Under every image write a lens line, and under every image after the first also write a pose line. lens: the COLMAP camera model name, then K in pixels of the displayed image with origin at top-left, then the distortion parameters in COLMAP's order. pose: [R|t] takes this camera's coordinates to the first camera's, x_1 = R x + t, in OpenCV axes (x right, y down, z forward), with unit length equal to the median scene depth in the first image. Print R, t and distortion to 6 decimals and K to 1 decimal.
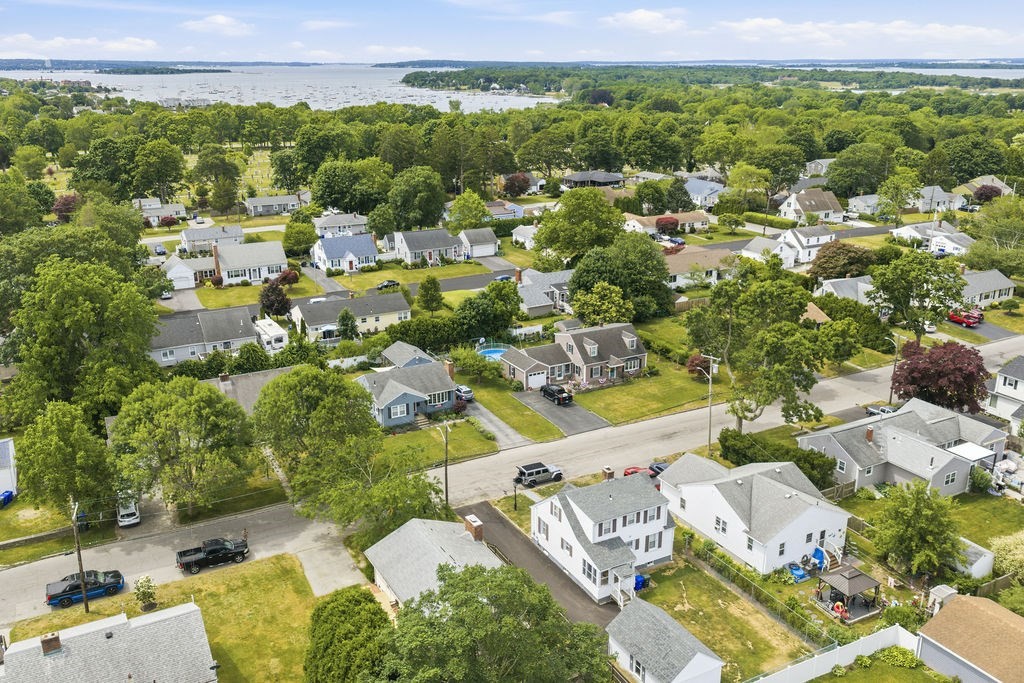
lens RADIAL K [[862.0, 0, 512.0], [0, 862.0, 341.5], [0, 0, 1]] dist [0.039032, -0.090646]
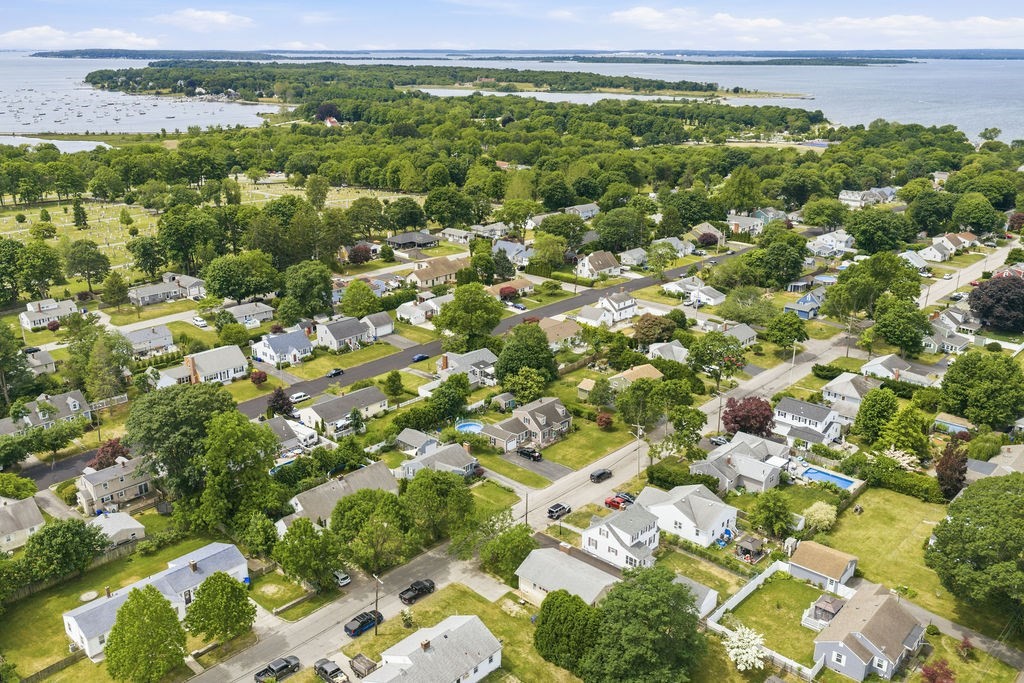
lens RADIAL K [[862.0, 0, 512.0], [0, 862.0, 341.5], [0, 0, 1]] dist [0.039032, -0.090646]
pose [[0.943657, -0.096503, 0.316542, -0.428533], [0.092950, 0.995322, 0.026345, -0.174778], [-0.317604, 0.004561, 0.948212, -0.435800]]
